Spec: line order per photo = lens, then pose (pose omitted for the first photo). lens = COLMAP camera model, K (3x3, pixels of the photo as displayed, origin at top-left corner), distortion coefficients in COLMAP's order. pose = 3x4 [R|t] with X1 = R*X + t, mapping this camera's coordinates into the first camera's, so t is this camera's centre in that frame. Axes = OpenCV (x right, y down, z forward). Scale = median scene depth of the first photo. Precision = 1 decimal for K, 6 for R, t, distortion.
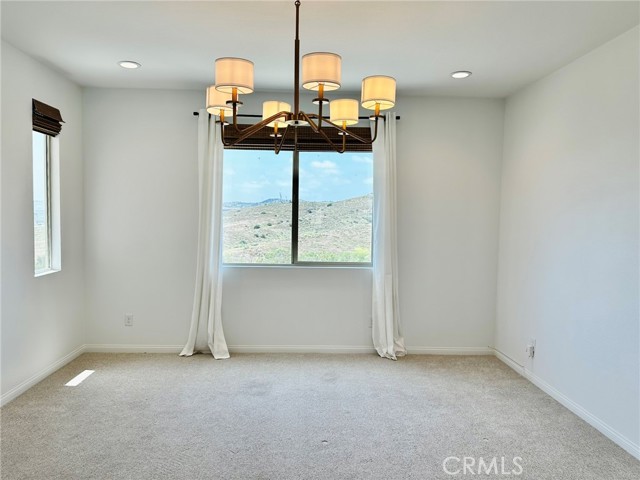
lens RADIAL K [[448.6, 0, 319.1], [0, 448.6, 239.9], [0, 0, 1]] dist [0.052547, -0.071921]
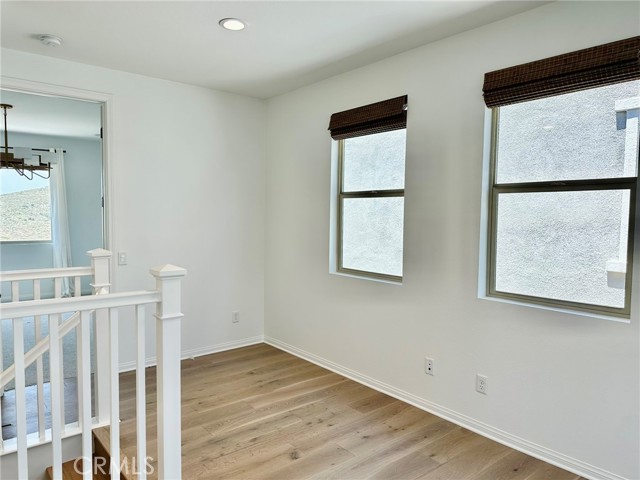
lens RADIAL K [[448.6, 0, 319.0], [0, 448.6, 242.4], [0, 0, 1]] dist [0.052547, -0.071921]
pose [[0.797766, -0.043849, 0.601371, -0.082403], [0.034858, 0.999038, 0.026603, 0.049275], [-0.601959, -0.000260, 0.798527, -0.760910]]
